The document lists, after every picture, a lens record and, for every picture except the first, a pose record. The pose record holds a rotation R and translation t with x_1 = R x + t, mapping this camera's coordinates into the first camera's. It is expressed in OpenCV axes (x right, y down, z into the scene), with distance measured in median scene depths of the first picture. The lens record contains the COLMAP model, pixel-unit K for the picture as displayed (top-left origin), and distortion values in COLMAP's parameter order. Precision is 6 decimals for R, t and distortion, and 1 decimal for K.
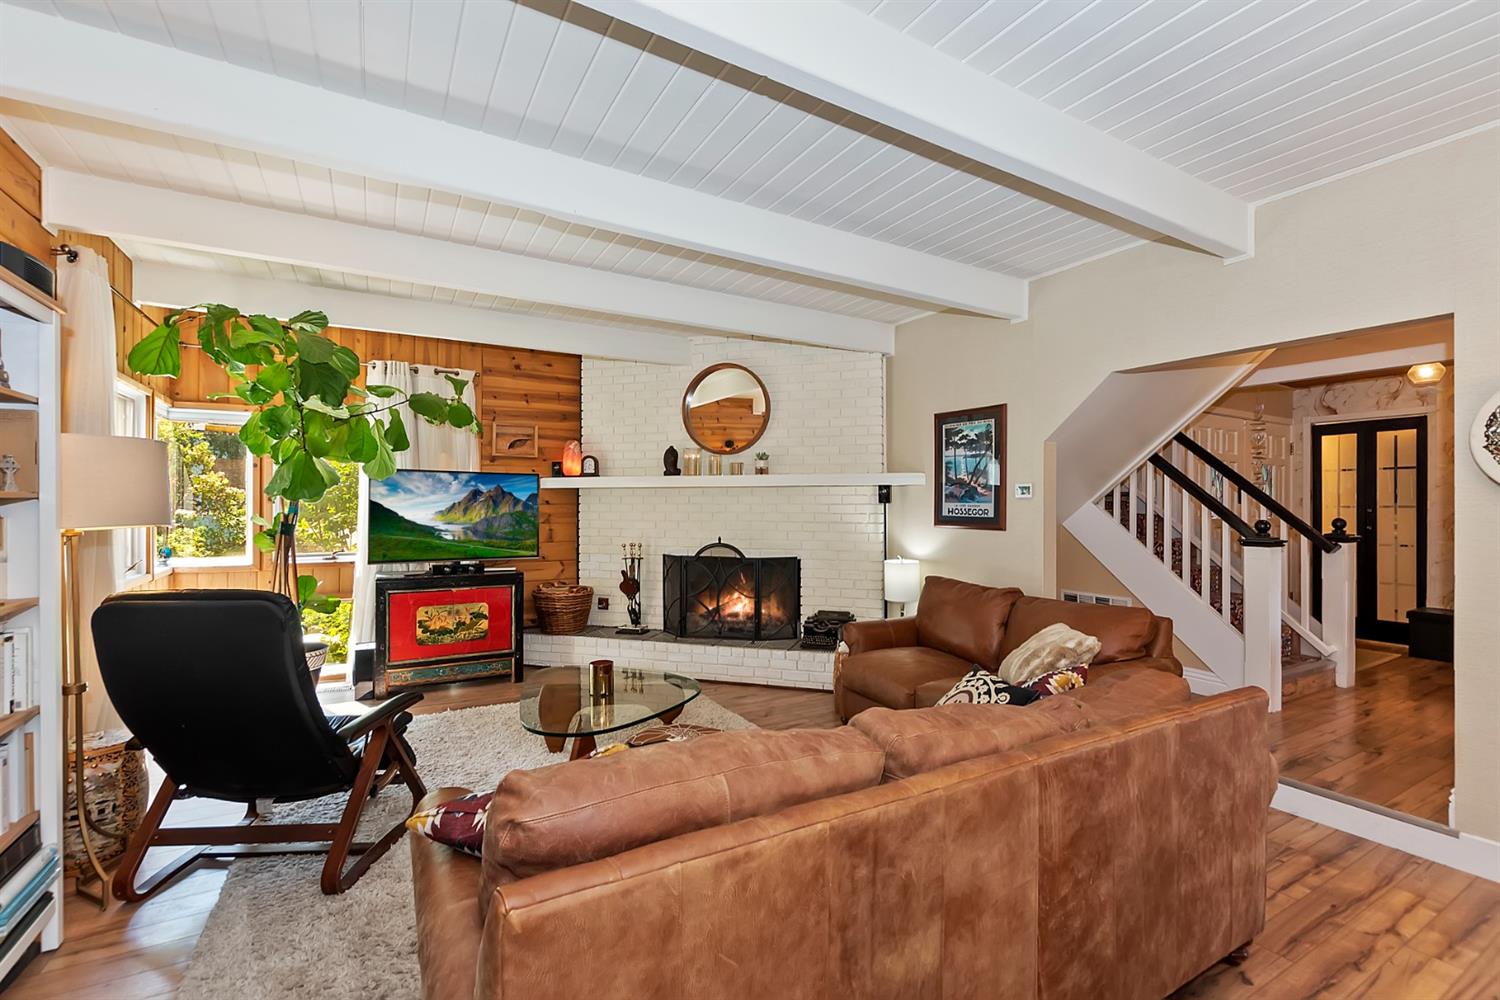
lens RADIAL K [[664.2, 0, 764.2], [0, 664.2, 501.2], [0, 0, 1]] dist [-0.000158, -0.002621]
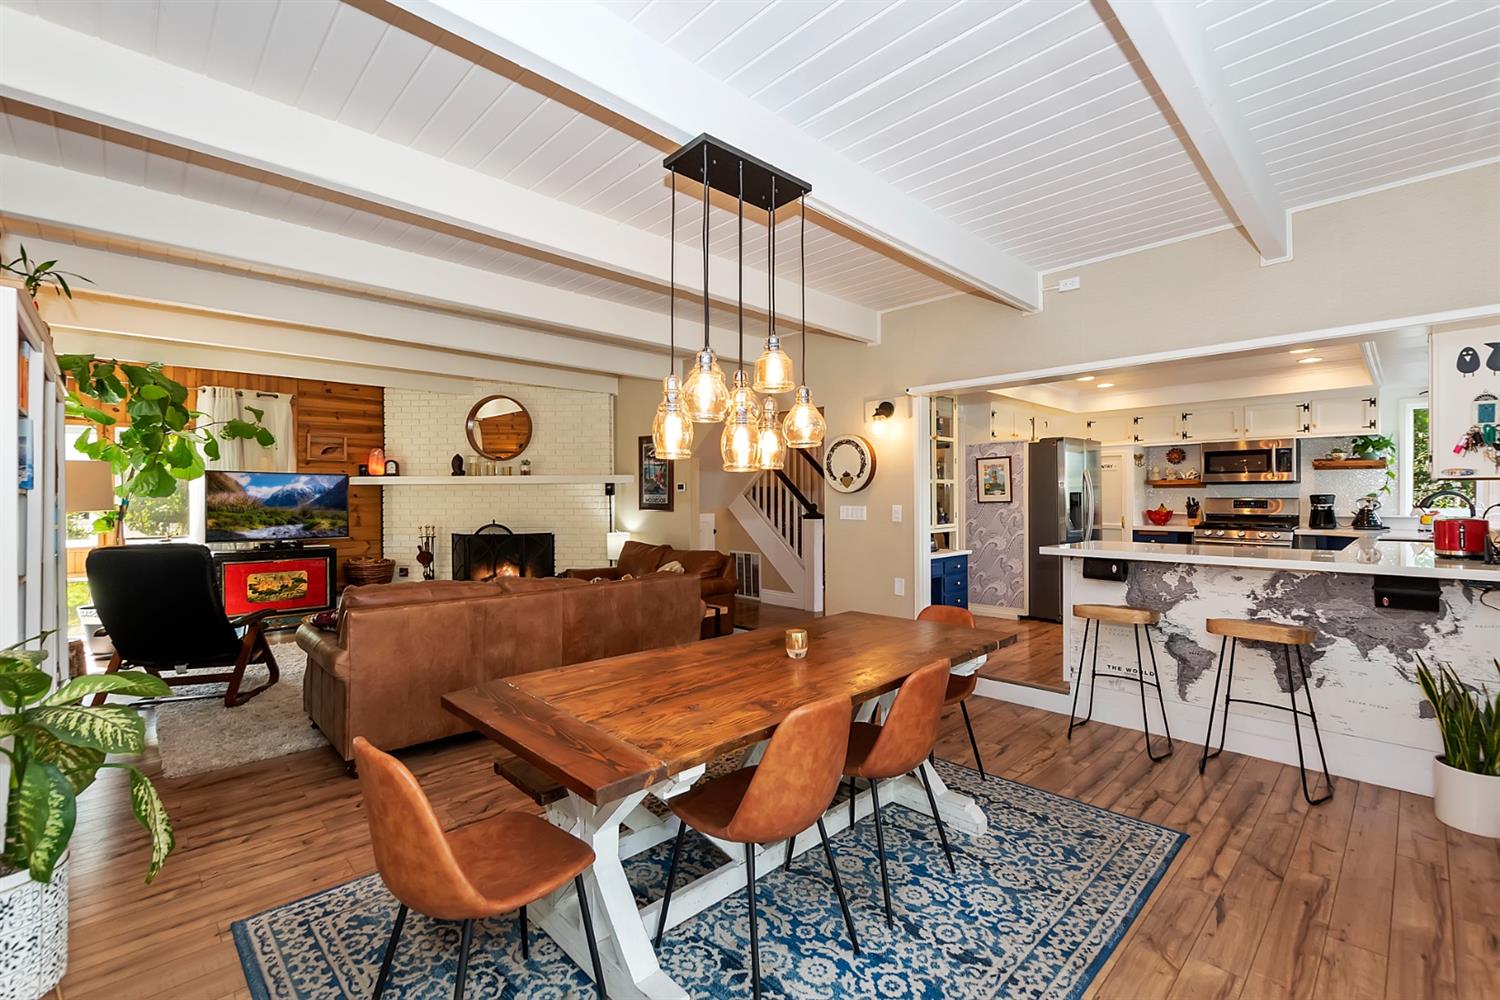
lens RADIAL K [[664.2, 0, 771.4], [0, 664.2, 496.6], [0, 0, 1]] dist [-0.000158, -0.002621]
pose [[0.968975, -0.005421, 0.247099, 0.162764], [0.003712, 0.999966, 0.007381, -0.003462], [-0.247130, -0.006235, 0.968962, -0.531131]]
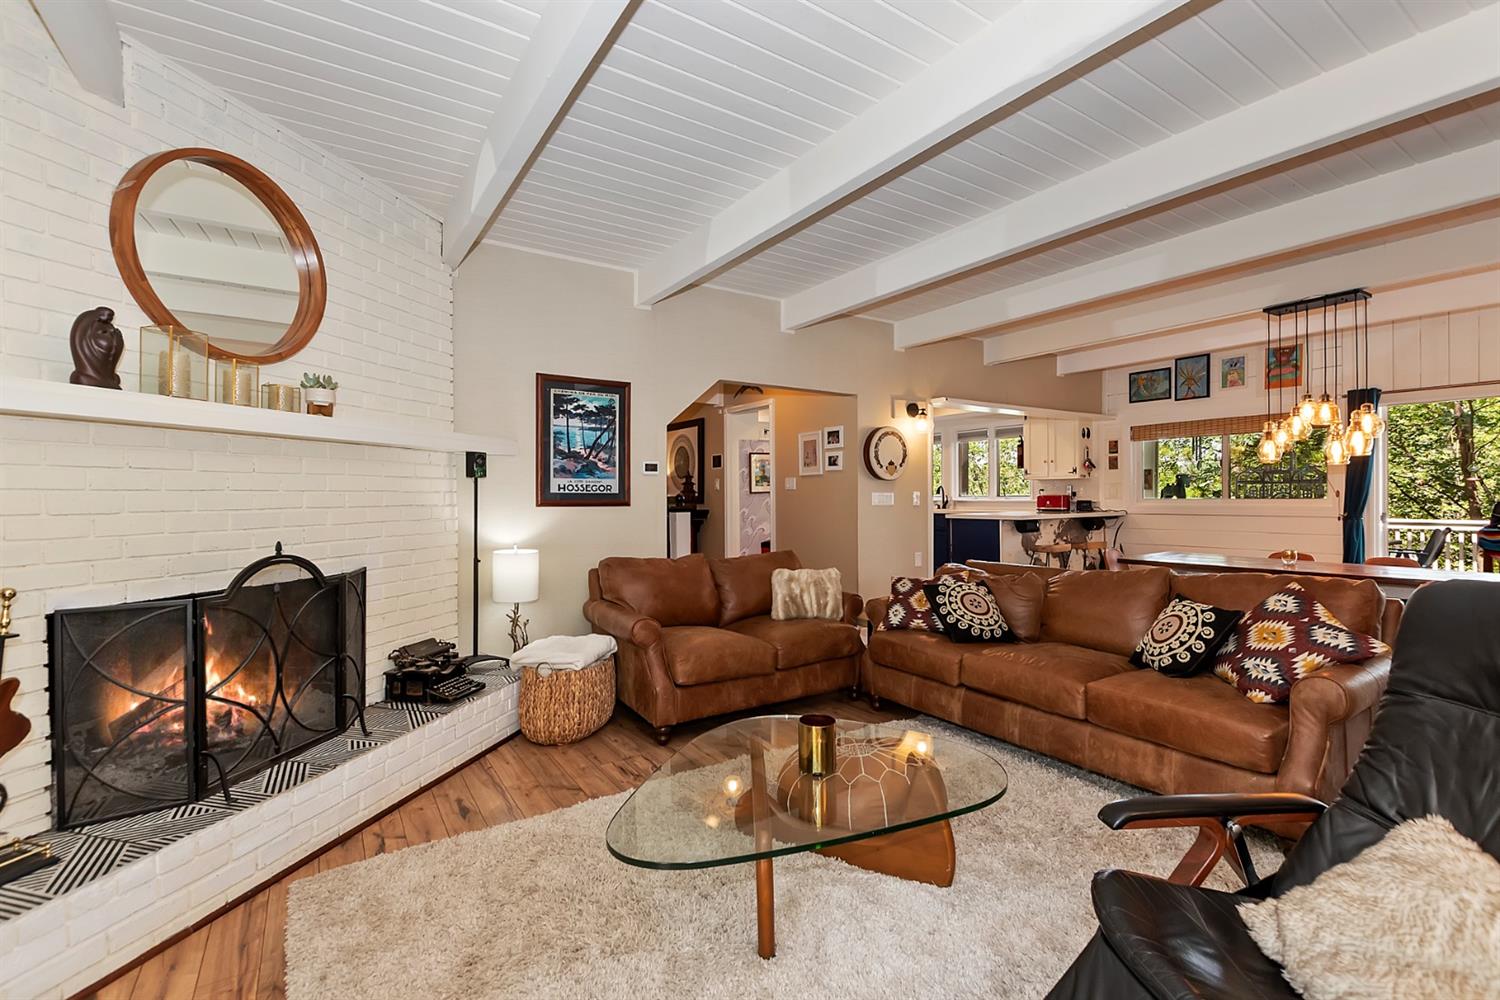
lens RADIAL K [[664.2, 0, 745.1], [0, 664.2, 503.4], [0, 0, 1]] dist [-0.000158, -0.002621]
pose [[-0.040296, -0.016086, 0.999058, -0.563304], [-0.002321, 0.999869, 0.016006, 0.019522], [-0.999185, -0.001674, -0.040328, 0.722815]]
